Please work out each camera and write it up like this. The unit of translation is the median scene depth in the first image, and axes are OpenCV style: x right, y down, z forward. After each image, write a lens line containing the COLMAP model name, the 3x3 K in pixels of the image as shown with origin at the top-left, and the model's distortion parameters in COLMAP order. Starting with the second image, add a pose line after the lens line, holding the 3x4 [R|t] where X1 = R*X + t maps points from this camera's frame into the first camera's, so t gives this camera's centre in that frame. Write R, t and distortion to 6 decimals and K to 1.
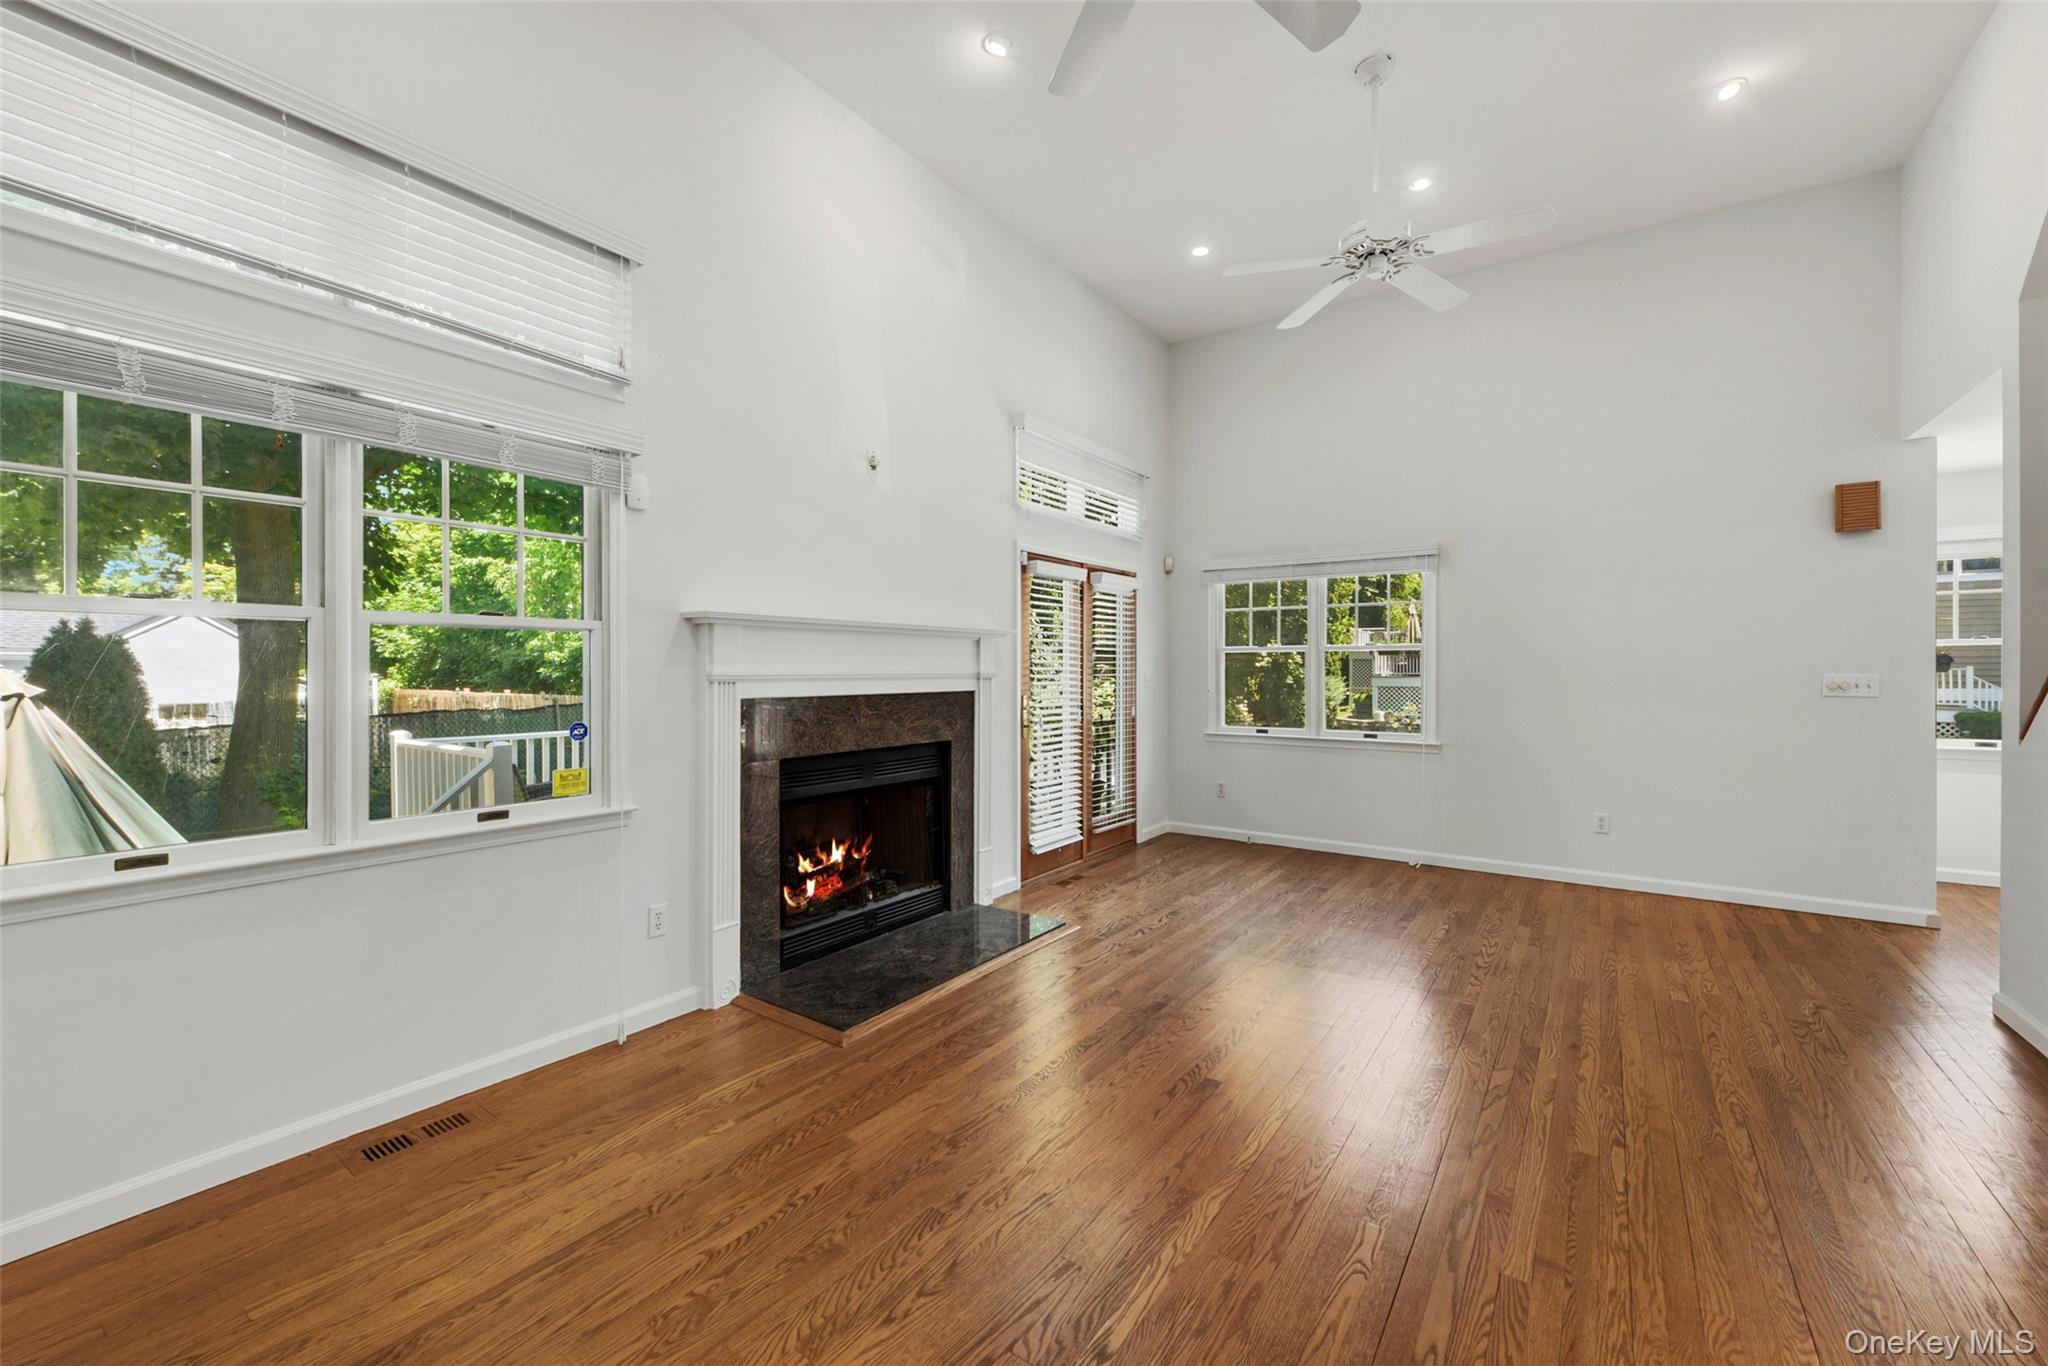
lens RADIAL K [[818.7, 0, 1026.1], [0, 818.7, 669.5], [0, 0, 1]] dist [0.000062, 0.000457]
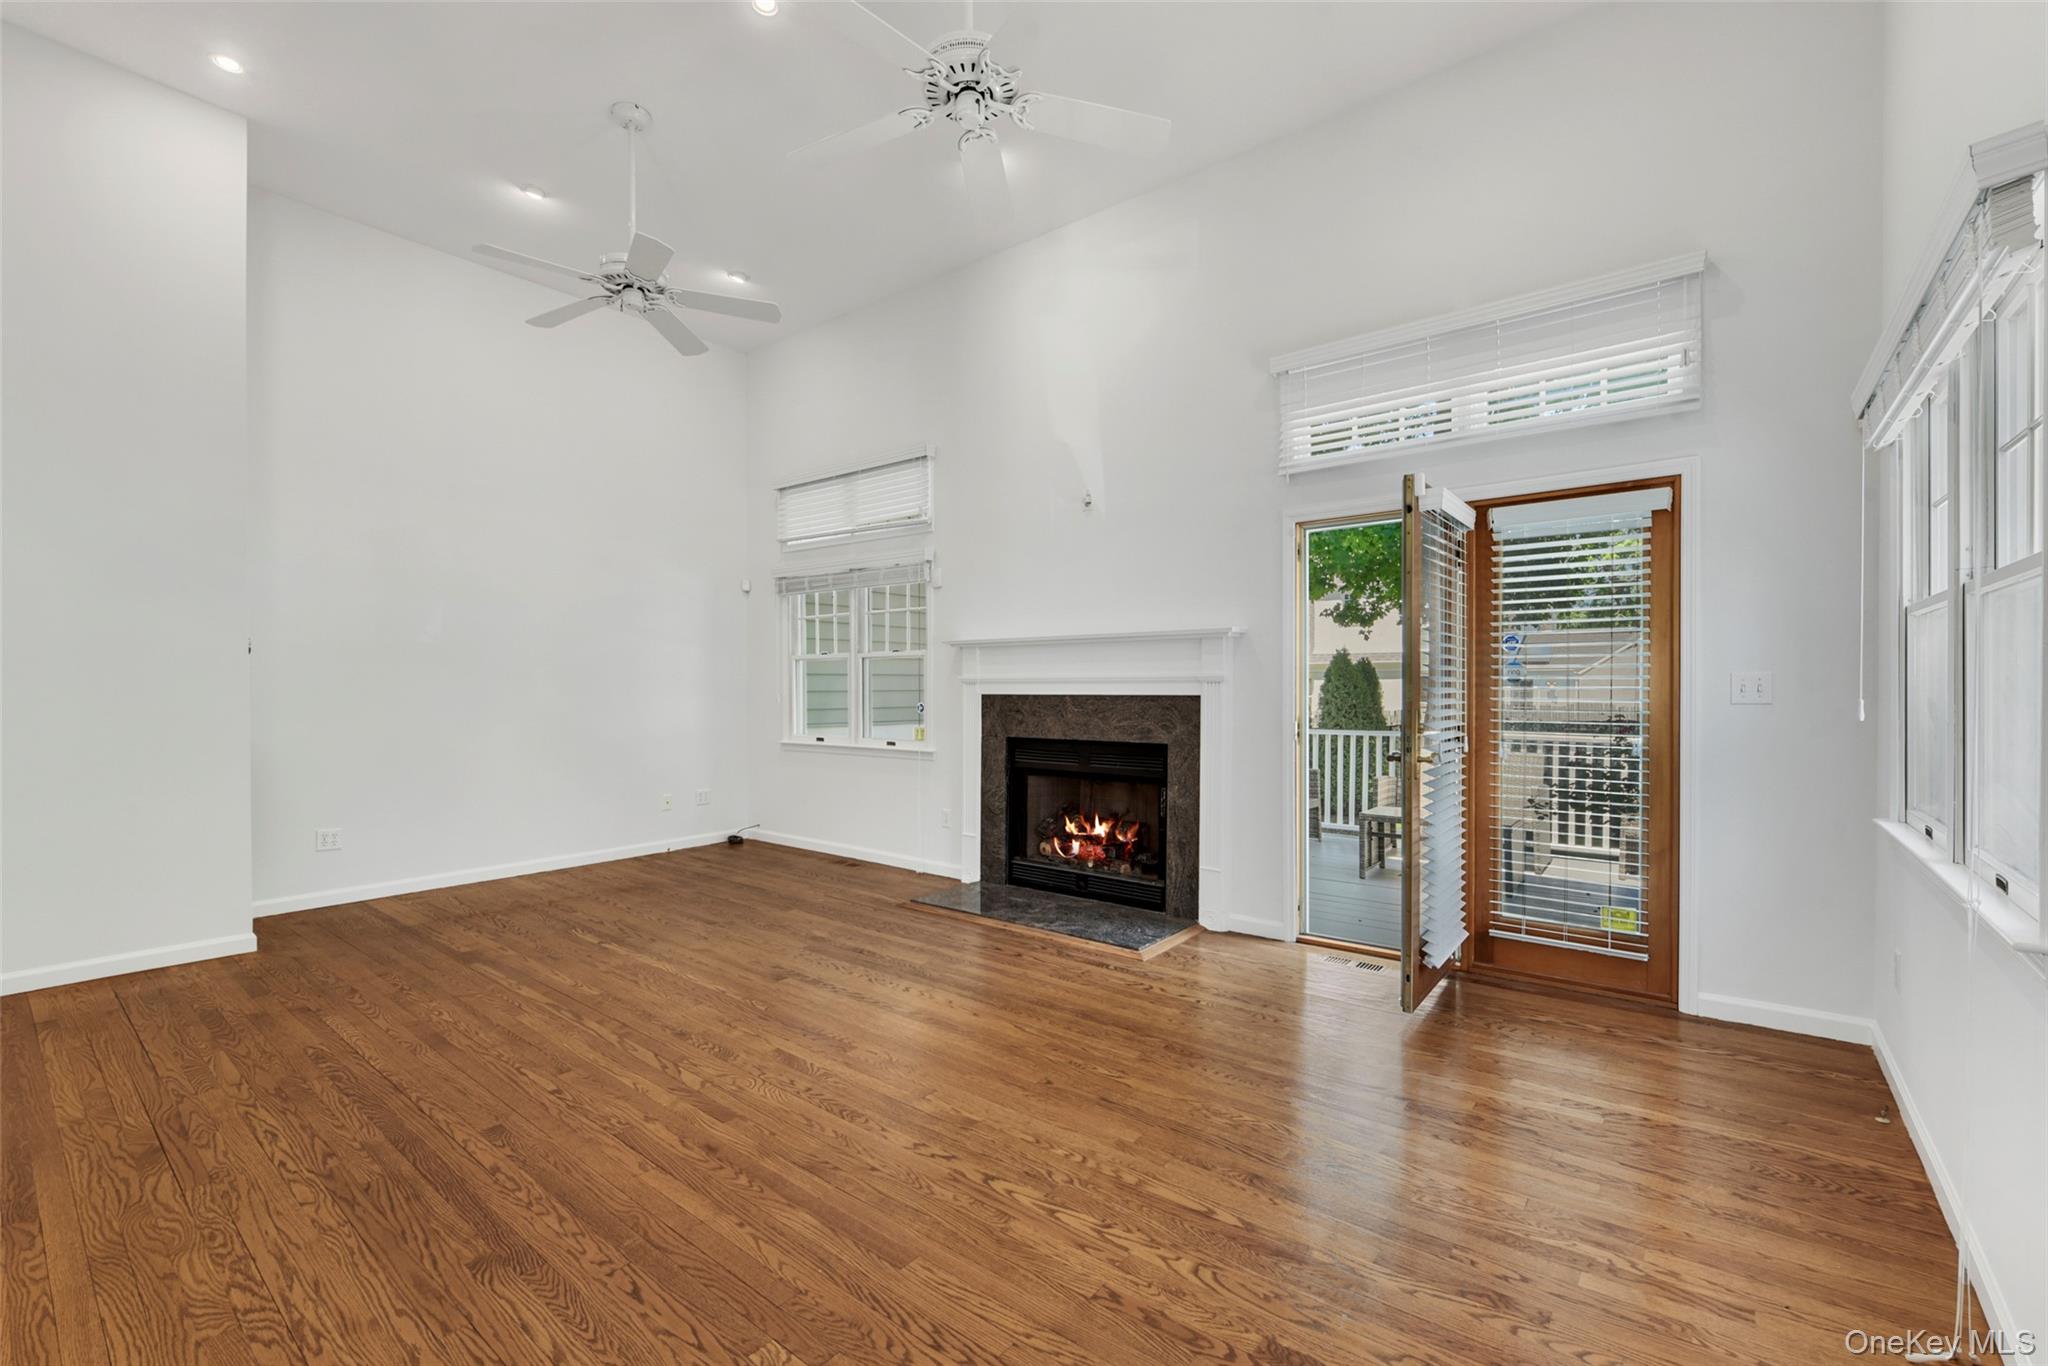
lens RADIAL K [[861.2, 0, 1027.7], [0, 861.2, 692.3], [0, 0, 1]] dist [-0.025495, -0.000481]
pose [[-0.056132, -0.002707, -0.998420, 1.076759], [-0.002744, 0.999993, -0.002557, 0.030206], [0.998420, 0.002596, -0.056139, 1.000195]]
